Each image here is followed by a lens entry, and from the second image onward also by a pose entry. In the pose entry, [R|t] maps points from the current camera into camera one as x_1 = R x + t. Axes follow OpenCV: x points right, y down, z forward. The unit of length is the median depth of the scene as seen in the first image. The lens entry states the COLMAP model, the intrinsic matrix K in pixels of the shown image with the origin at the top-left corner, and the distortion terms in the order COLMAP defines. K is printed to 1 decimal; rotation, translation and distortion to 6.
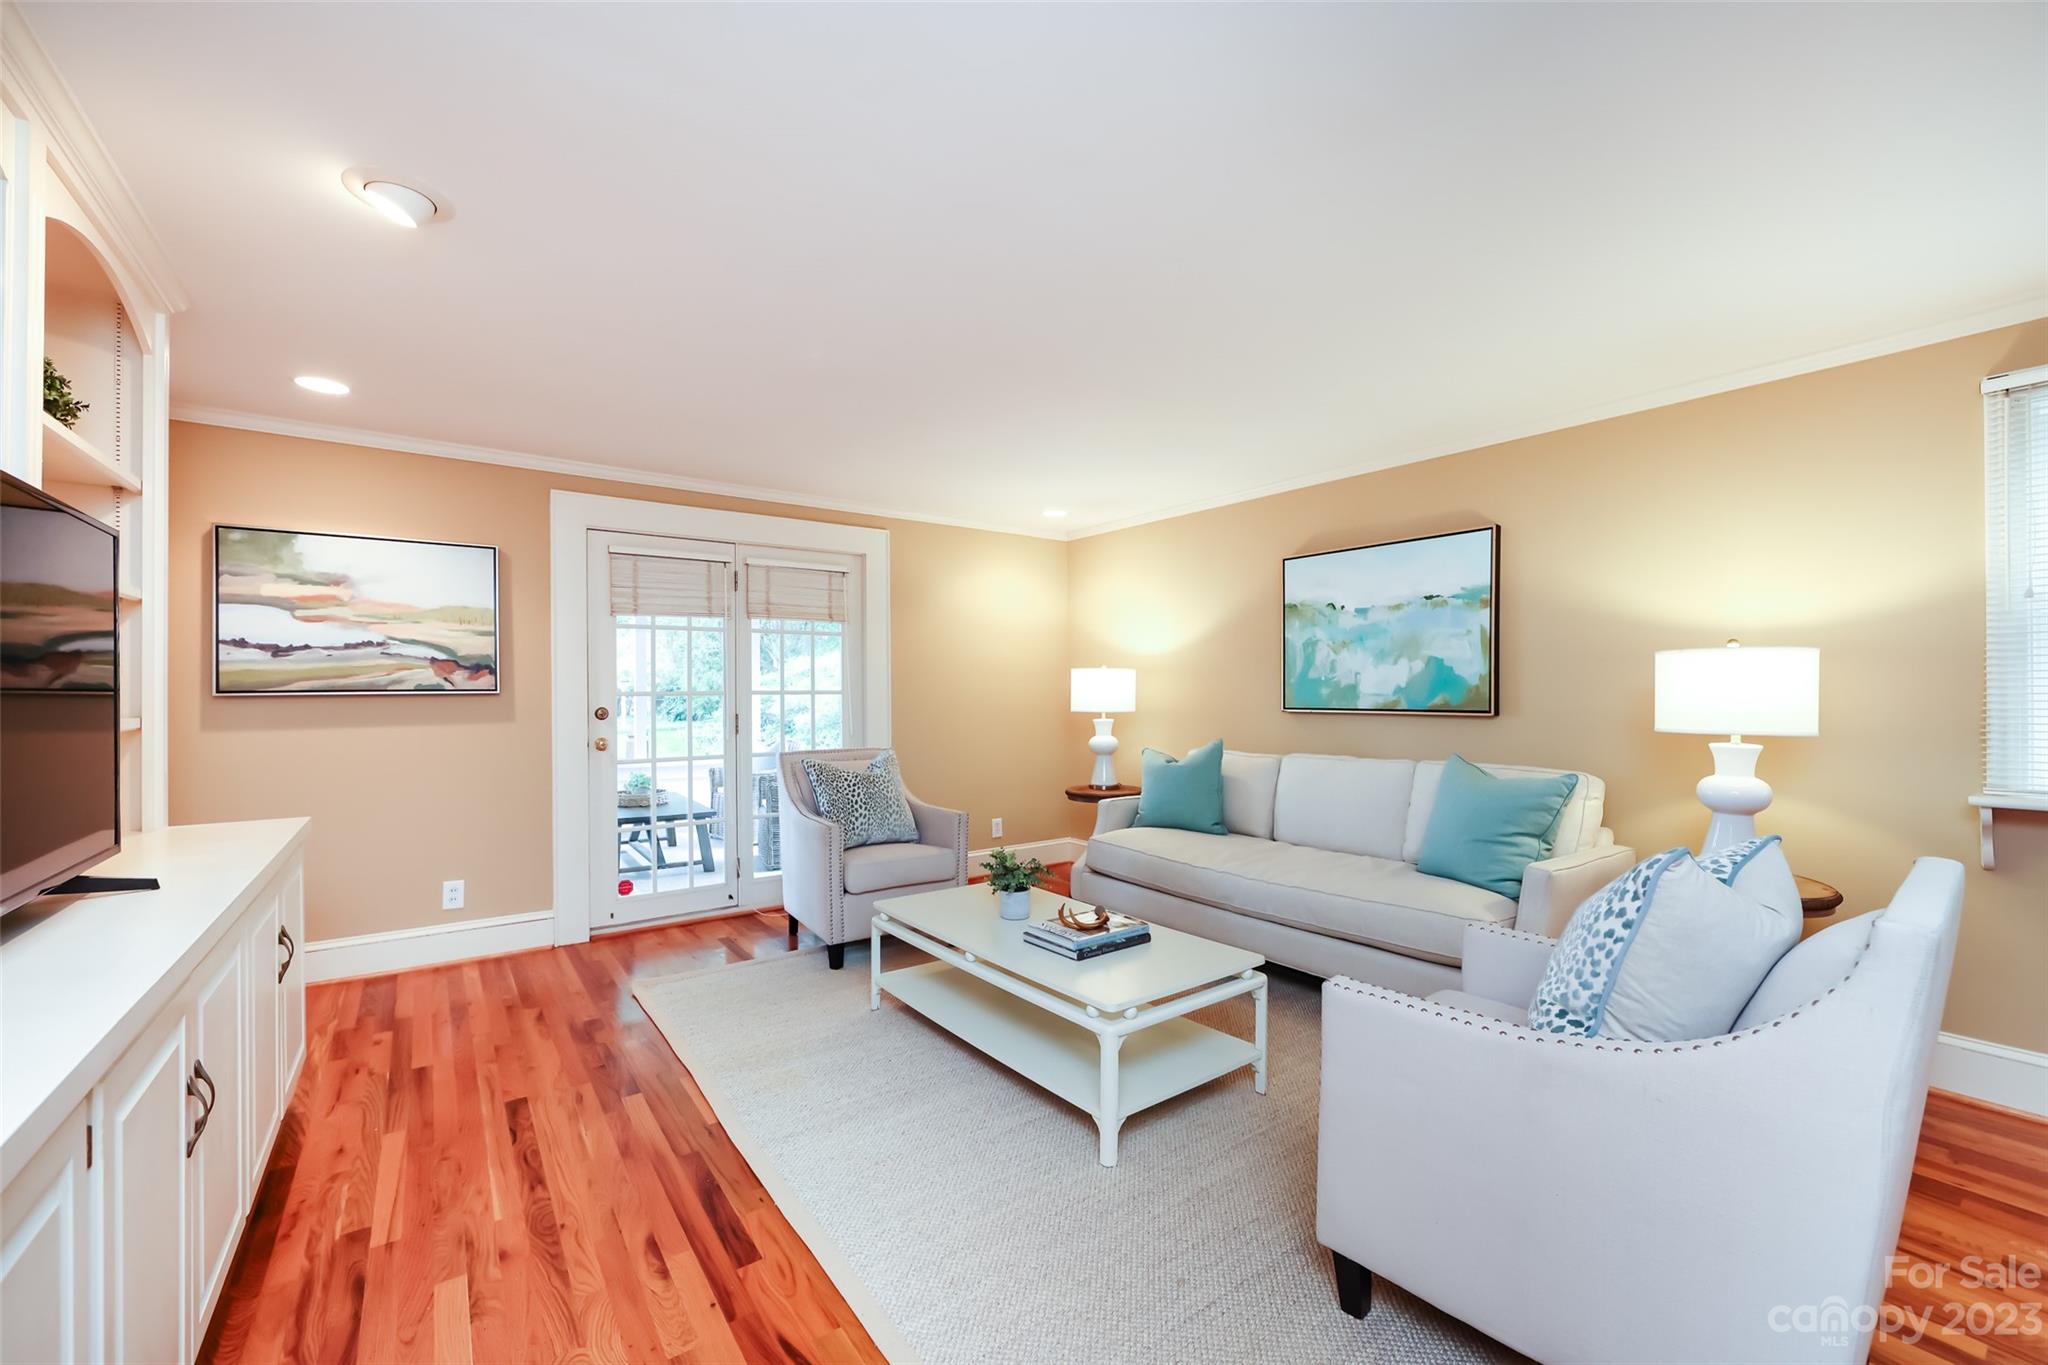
lens RADIAL K [[809.6, 0, 1023.8], [0, 809.6, 686.3], [0, 0, 1]] dist [-0.002848, 0.001023]
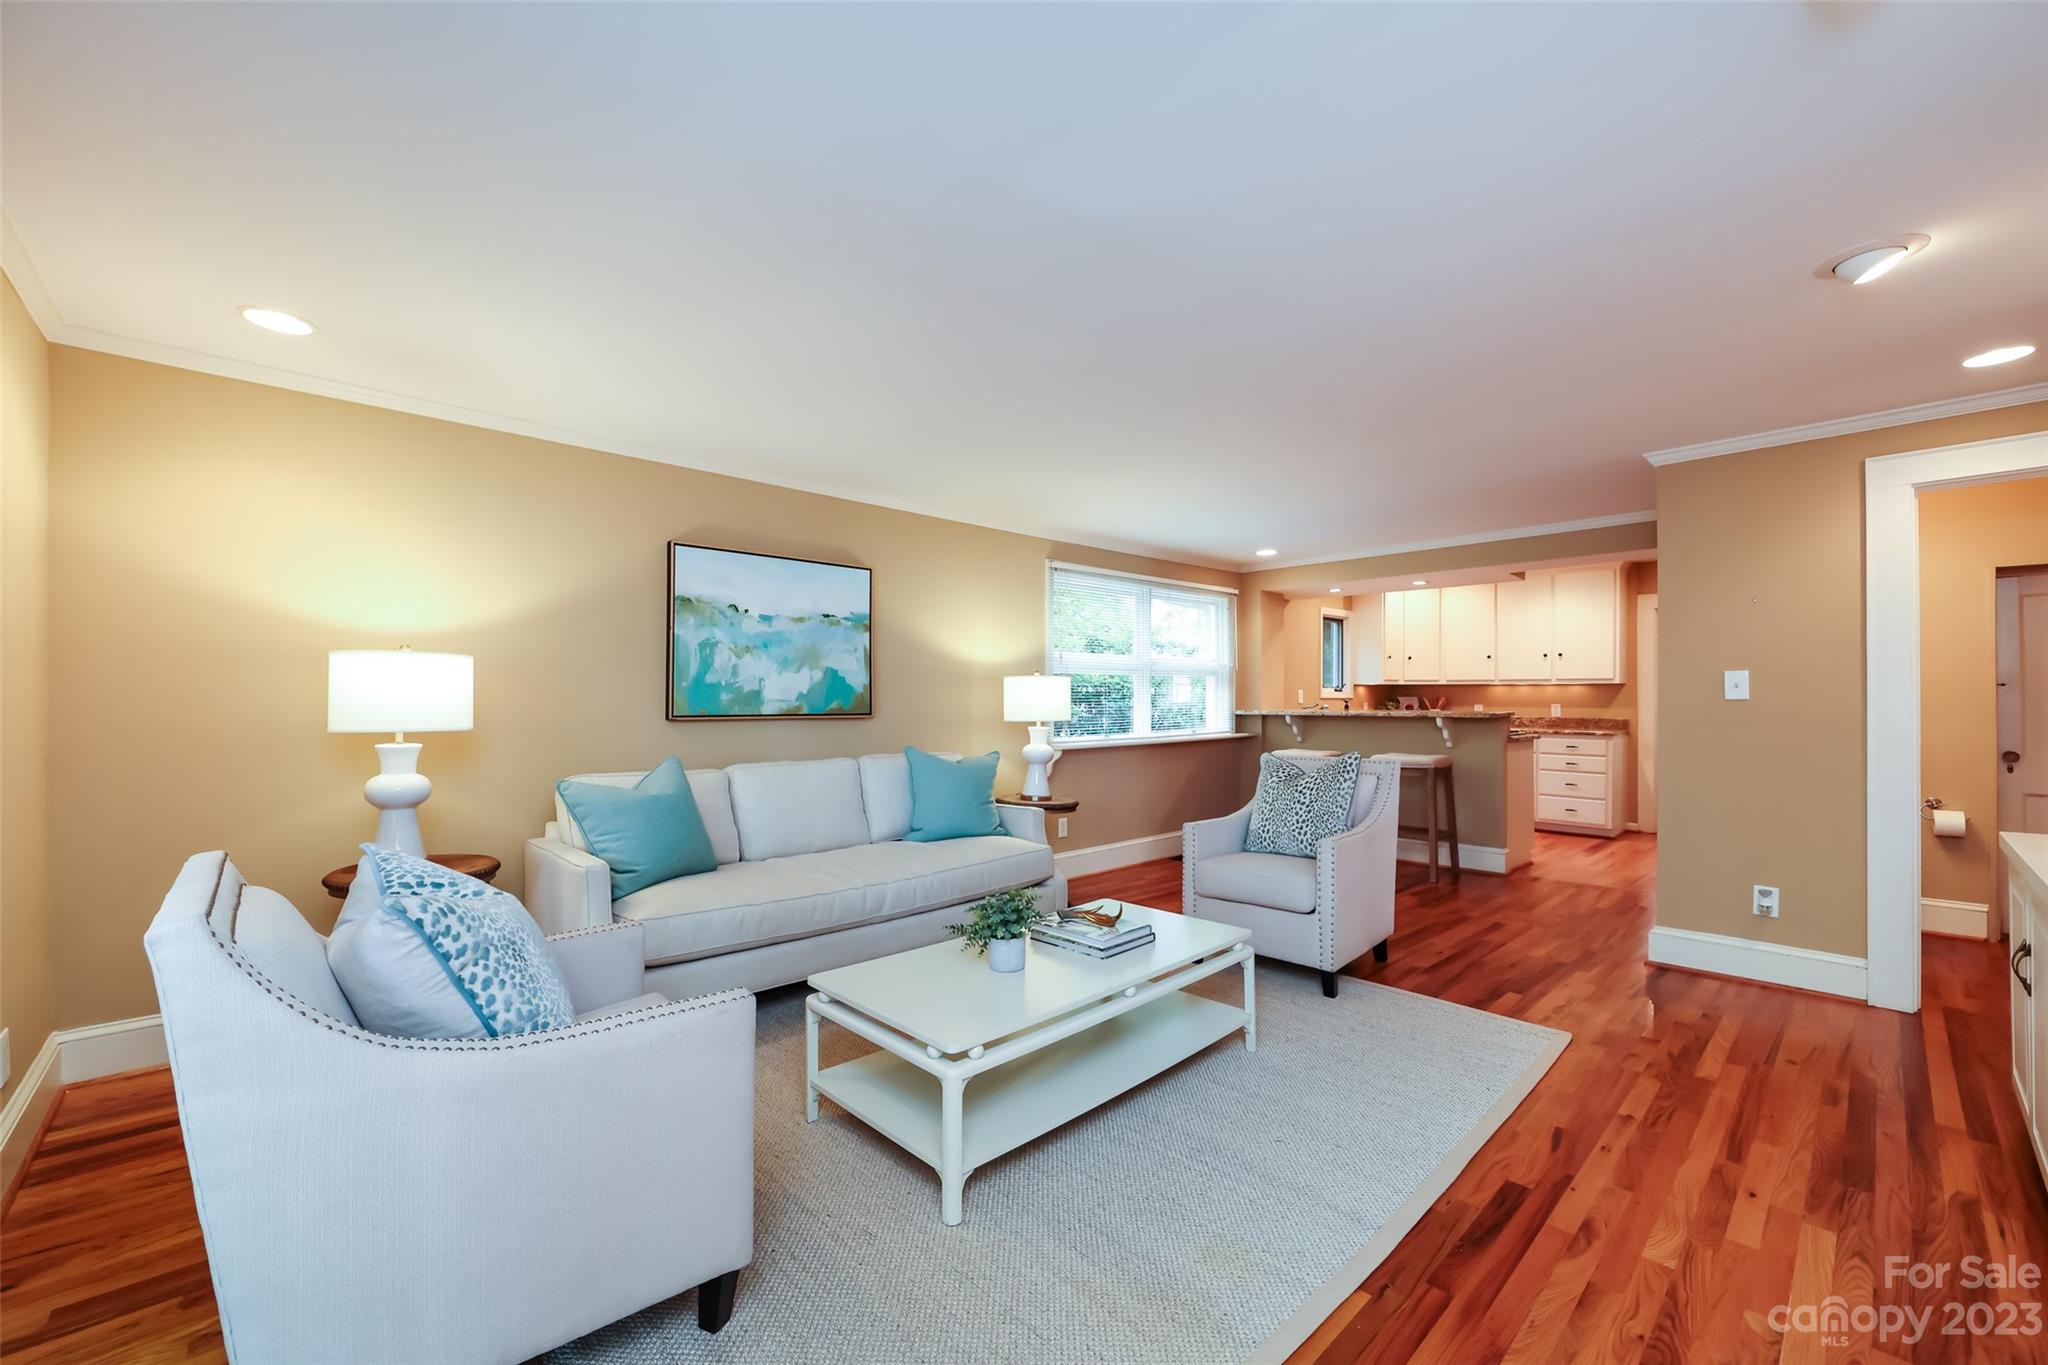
lens RADIAL K [[809.6, 0, 982.4], [0, 809.6, 711.4], [0, 0, 1]] dist [-0.002848, 0.001023]
pose [[-0.094665, -0.016873, 0.995366, -0.644954], [-0.012875, 0.999793, 0.015724, 0.004856], [-0.995426, -0.011327, -0.094862, 0.856537]]
